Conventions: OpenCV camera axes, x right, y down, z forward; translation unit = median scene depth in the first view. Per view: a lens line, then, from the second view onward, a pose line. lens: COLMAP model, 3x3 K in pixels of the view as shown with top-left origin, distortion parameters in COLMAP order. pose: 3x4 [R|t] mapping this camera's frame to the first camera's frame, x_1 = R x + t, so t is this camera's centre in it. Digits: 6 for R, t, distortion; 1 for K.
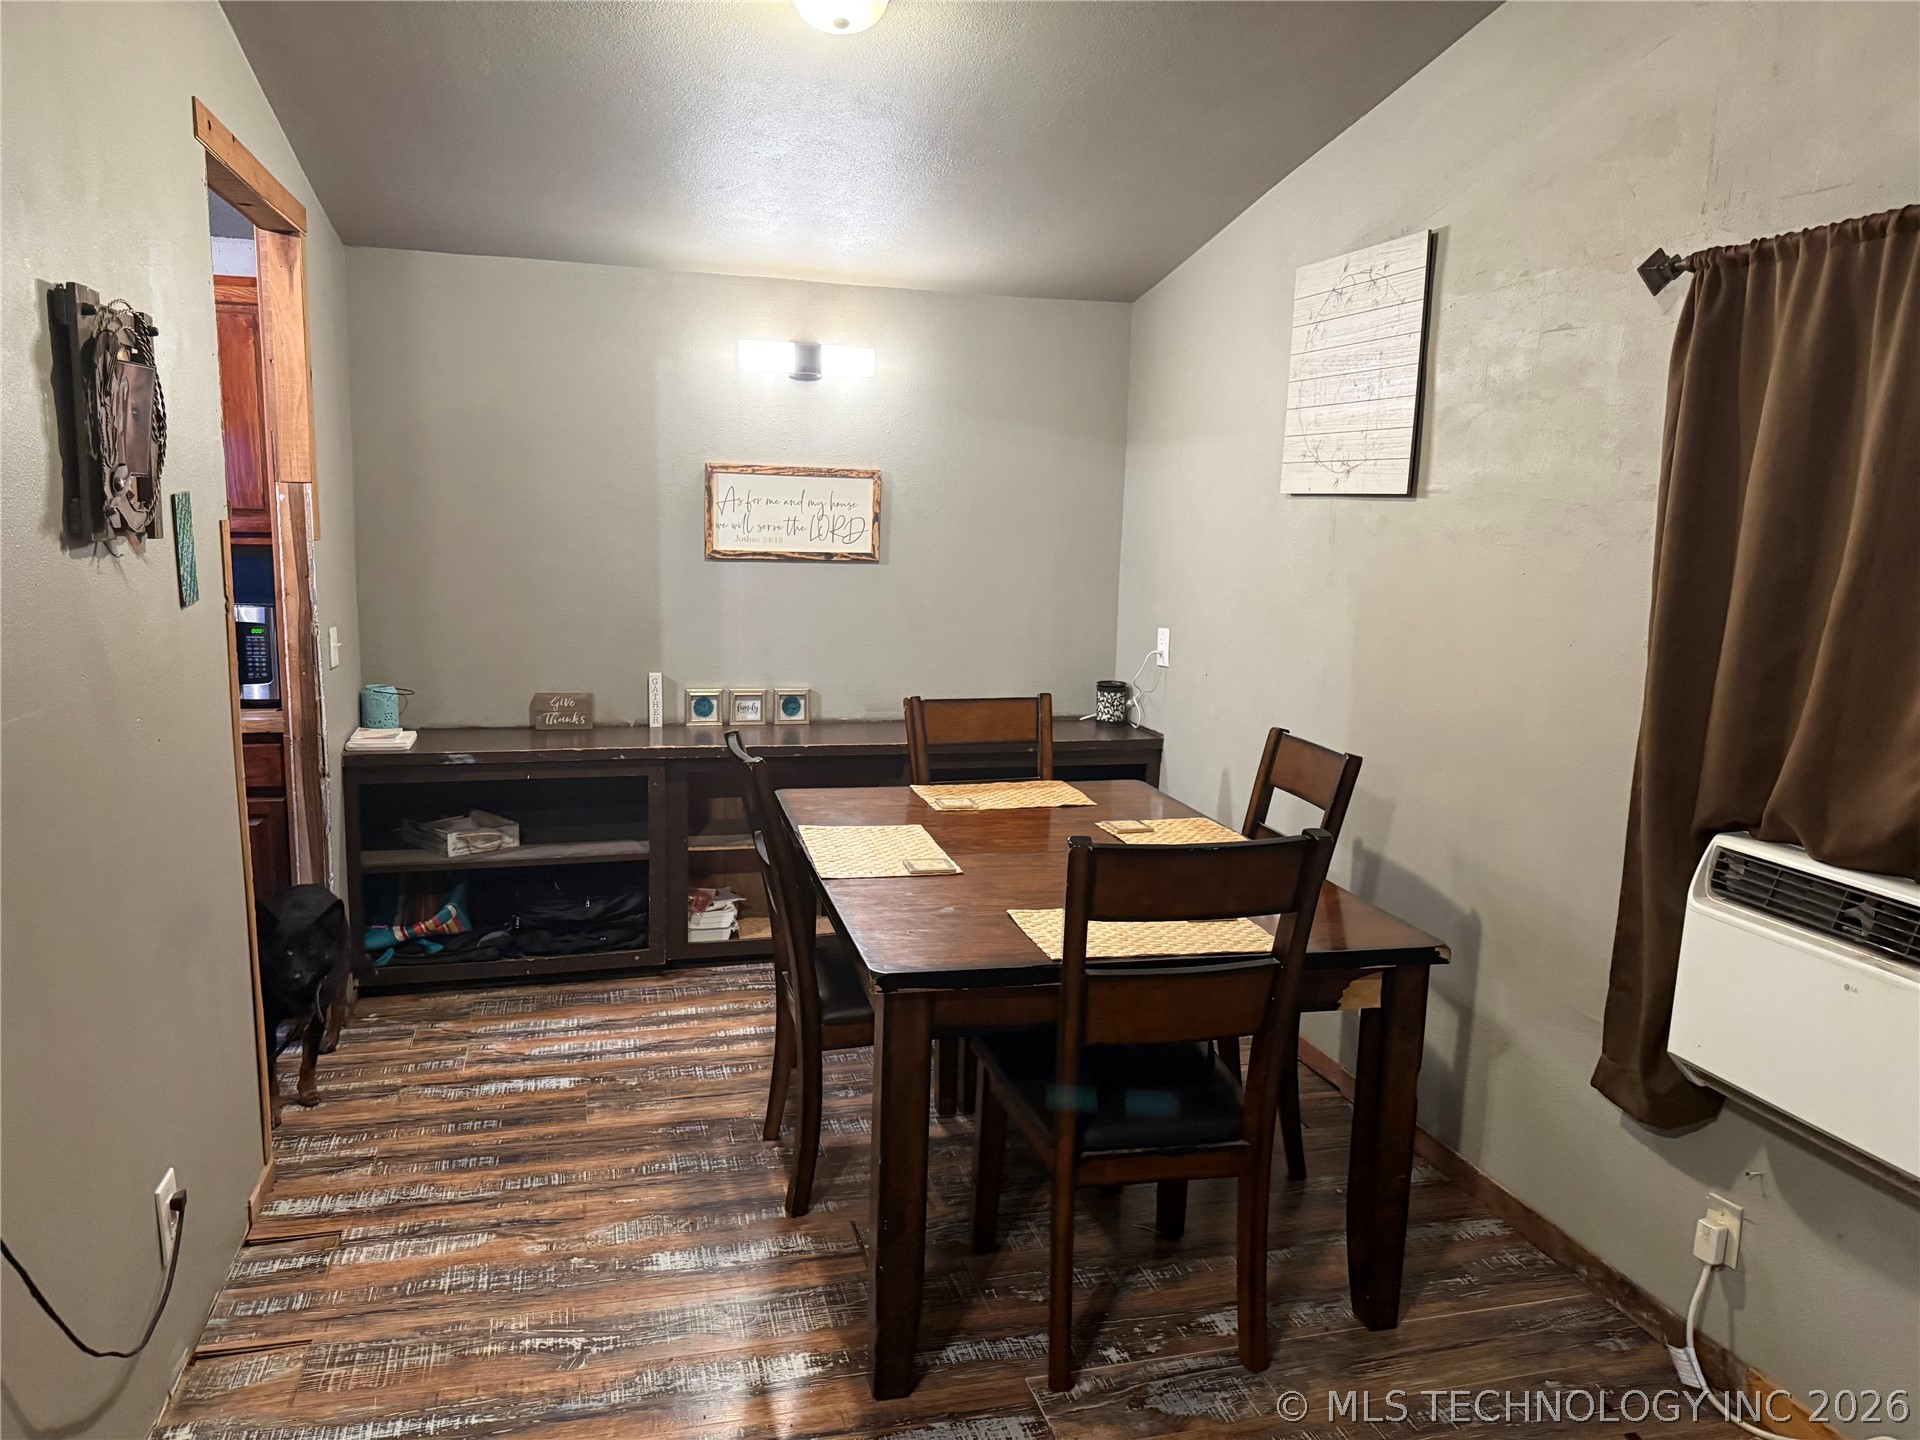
lens RADIAL K [[1380.0, 0, 988.6], [0, 1380.0, 719.4], [0, 0, 1]] dist [0.053635, -0.052877]
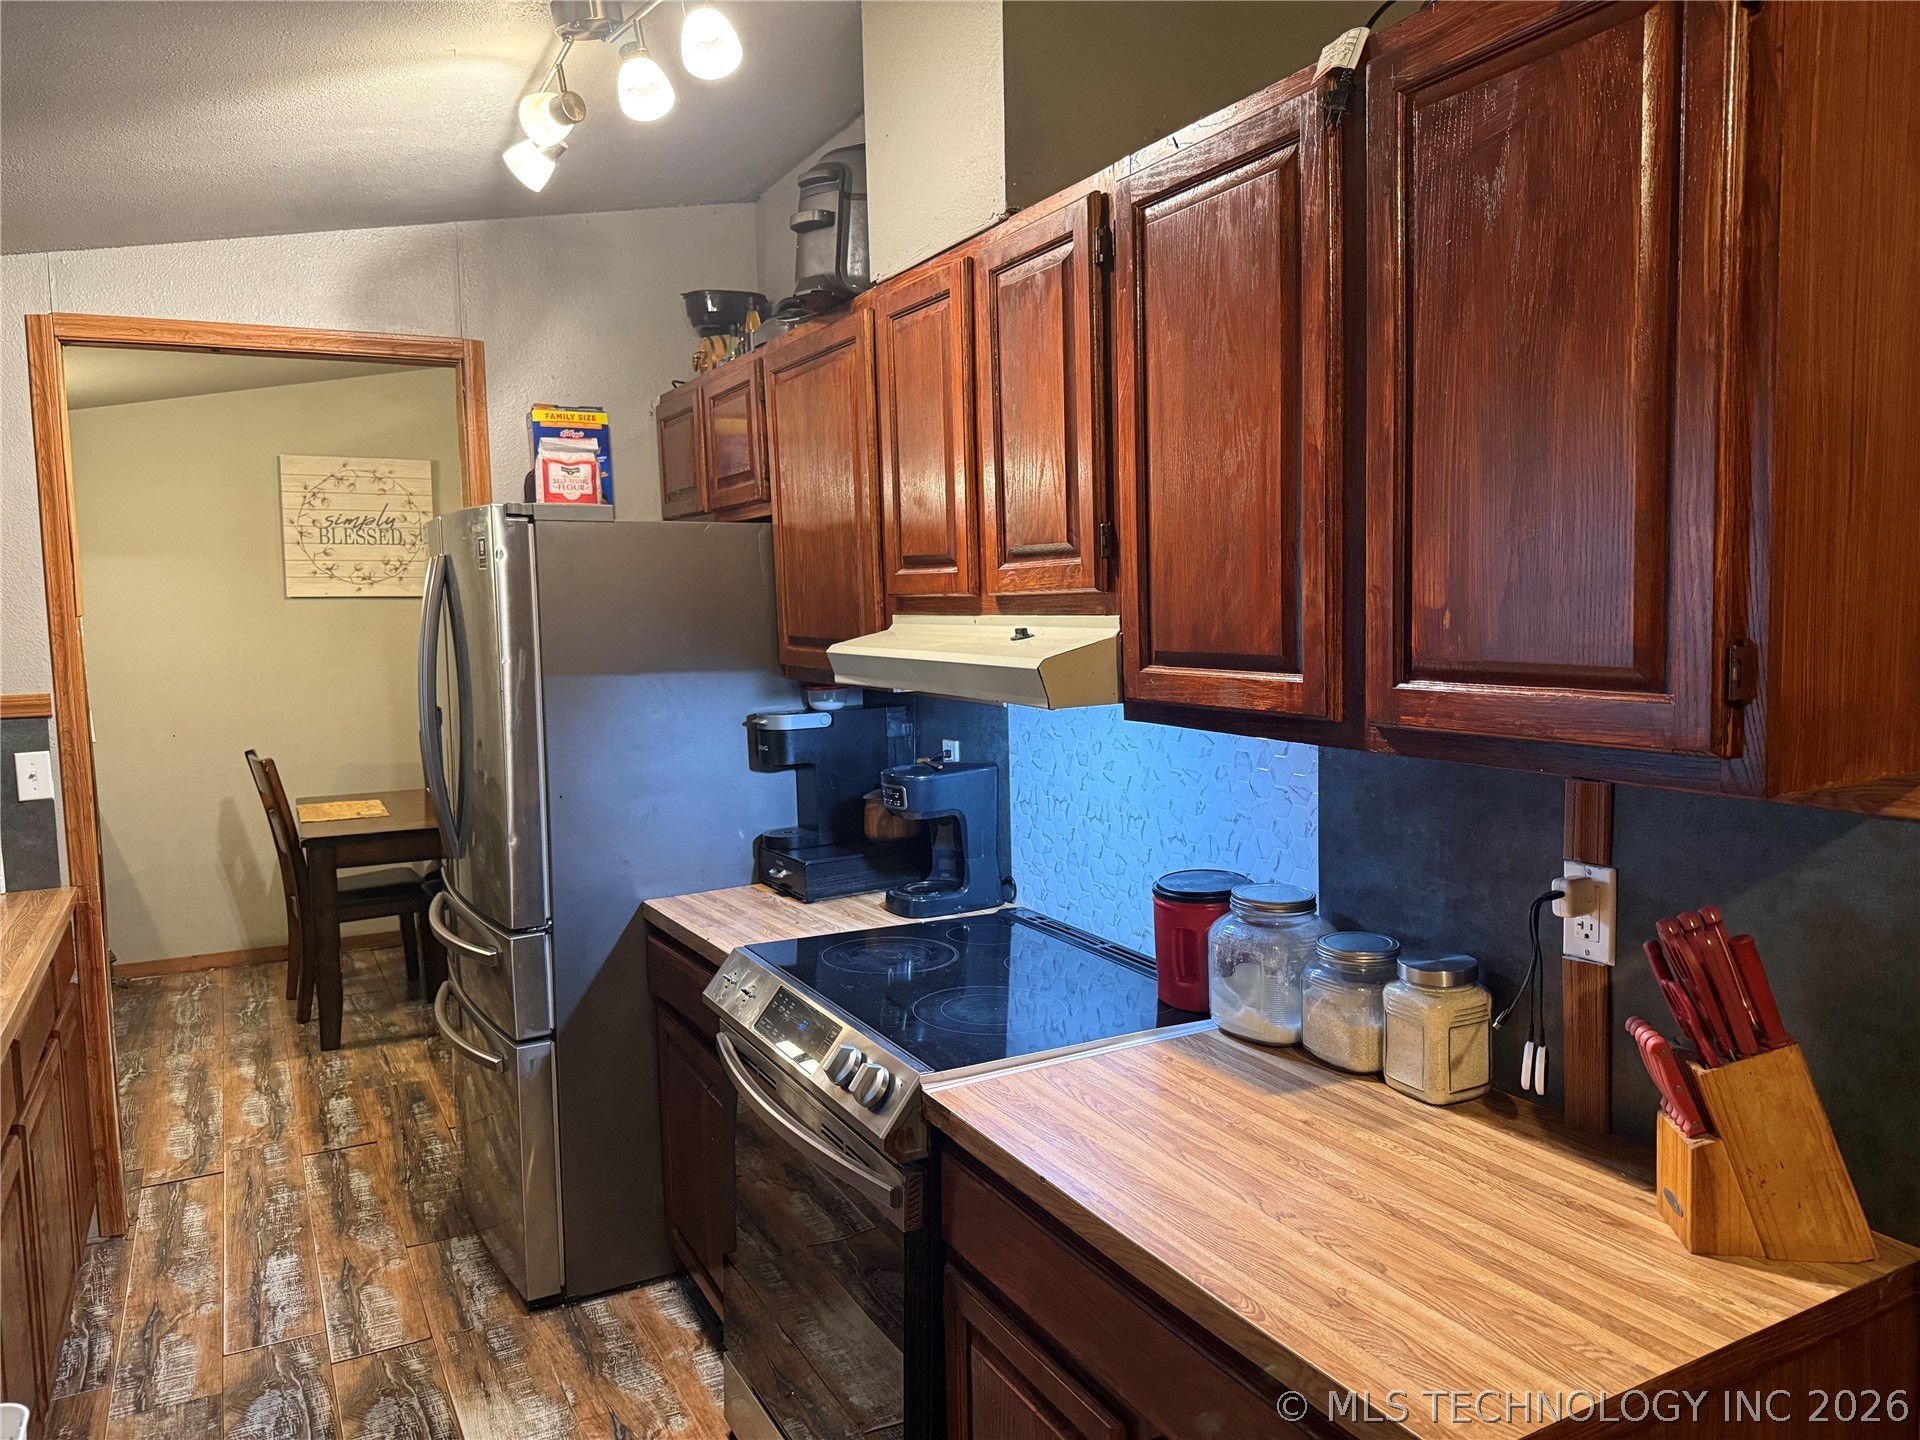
lens RADIAL K [[1380.0, 0, 950.4], [0, 1380.0, 716.4], [0, 0, 1]] dist [0.053635, -0.052877]
pose [[-0.207151, -0.116055, 0.971401, -1.325988], [0.155651, 0.976381, 0.149843, -0.140083], [-0.965847, 0.182240, -0.184194, 0.555454]]
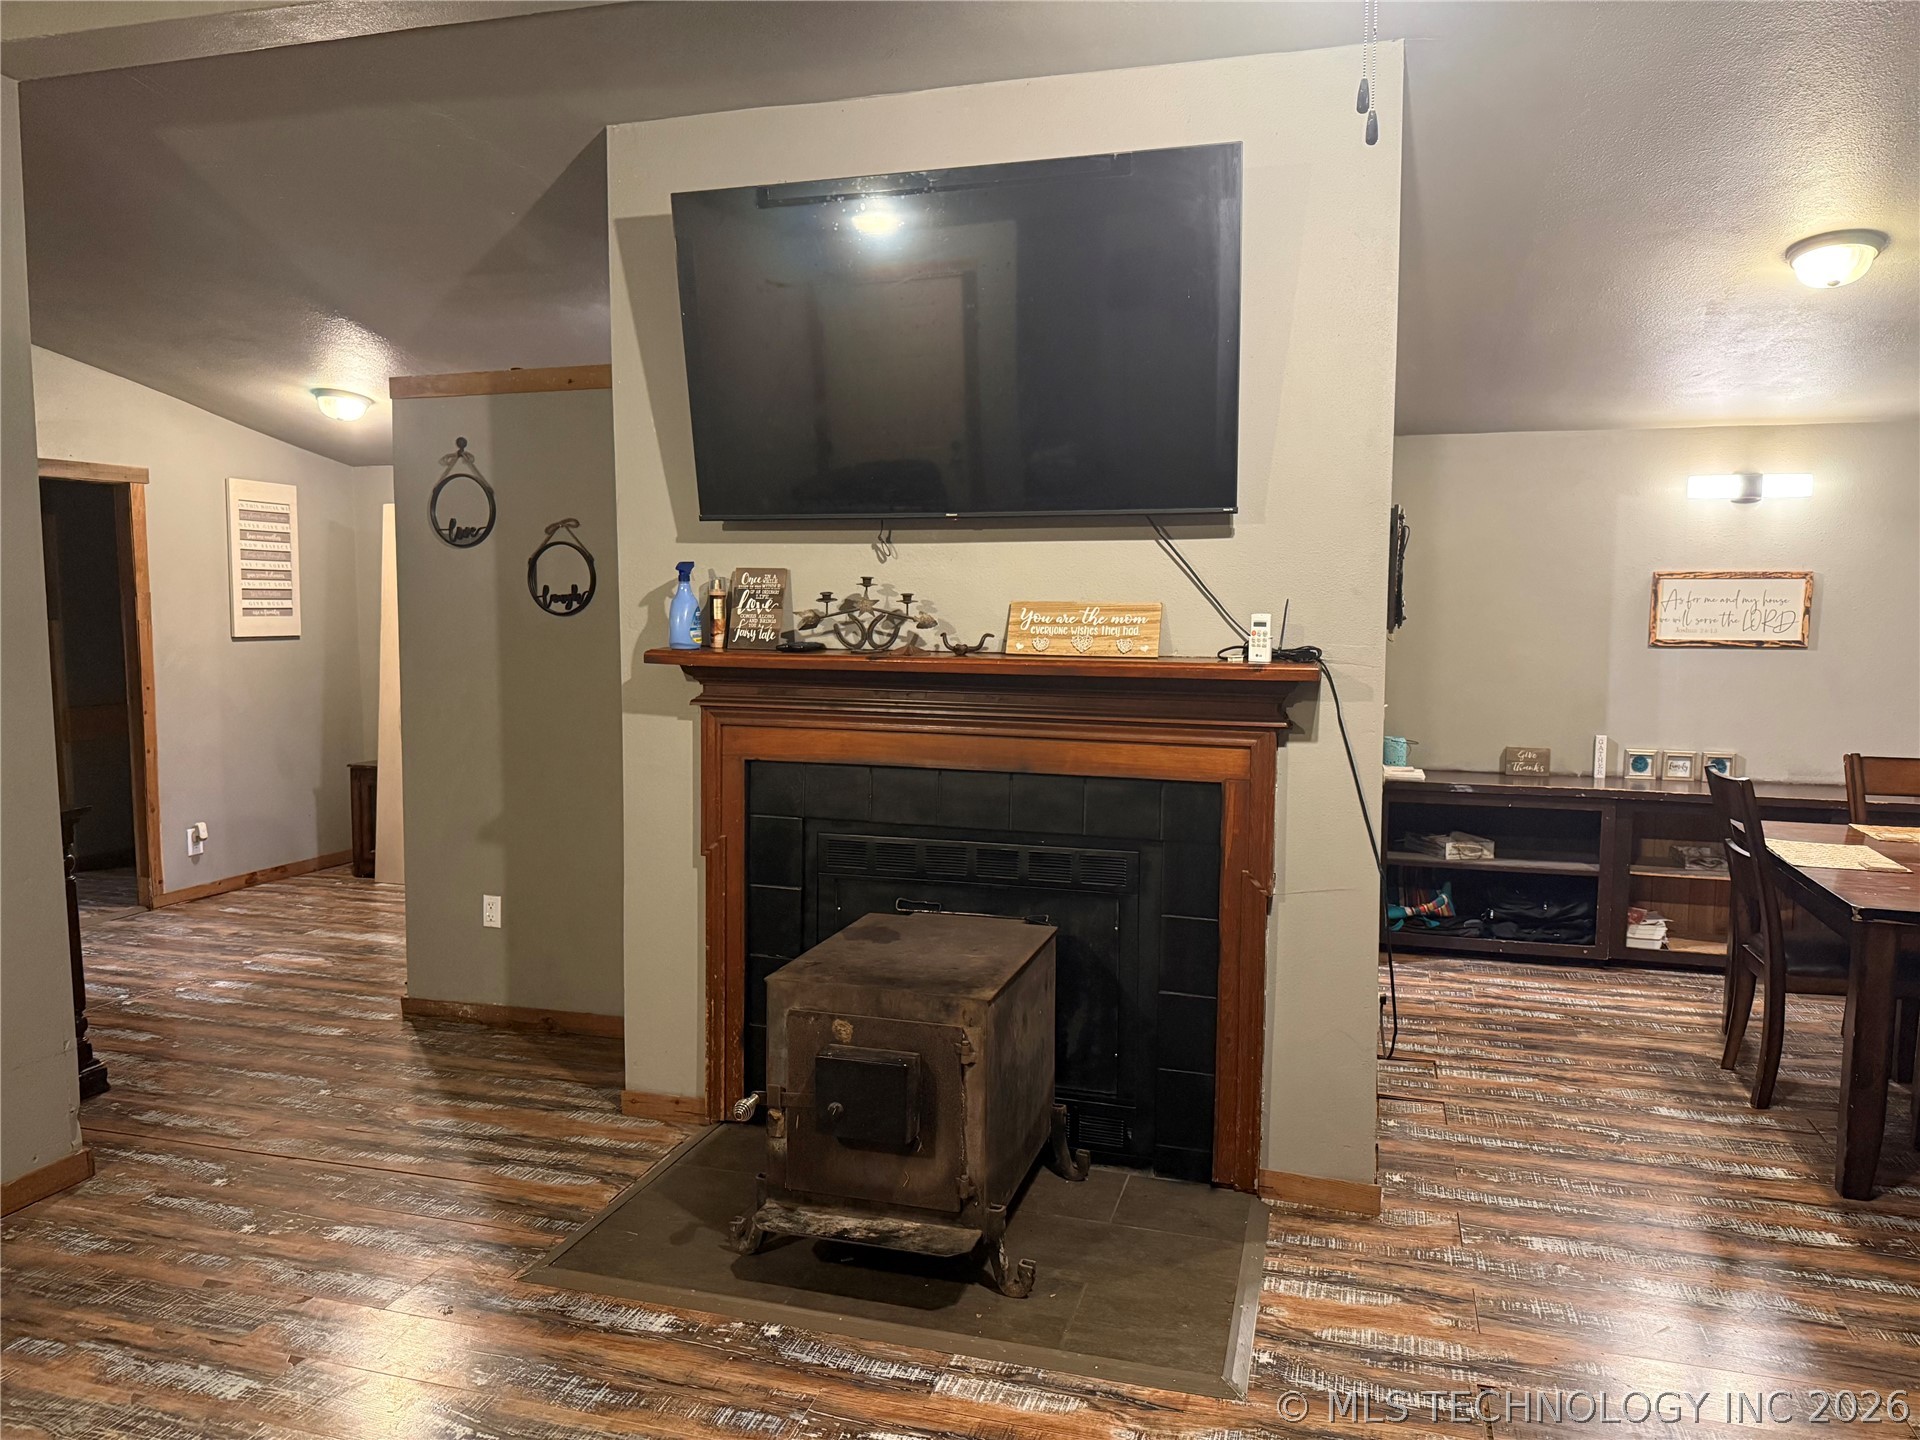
lens RADIAL K [[1380.0, 0, 957.2], [0, 1380.0, 723.9], [0, 0, 1]] dist [0.053635, -0.052877]
pose [[0.835786, 0.022560, -0.548592, -0.035079], [-0.058653, 0.997107, -0.048354, 0.059472], [0.545913, 0.072590, 0.834691, -0.452703]]
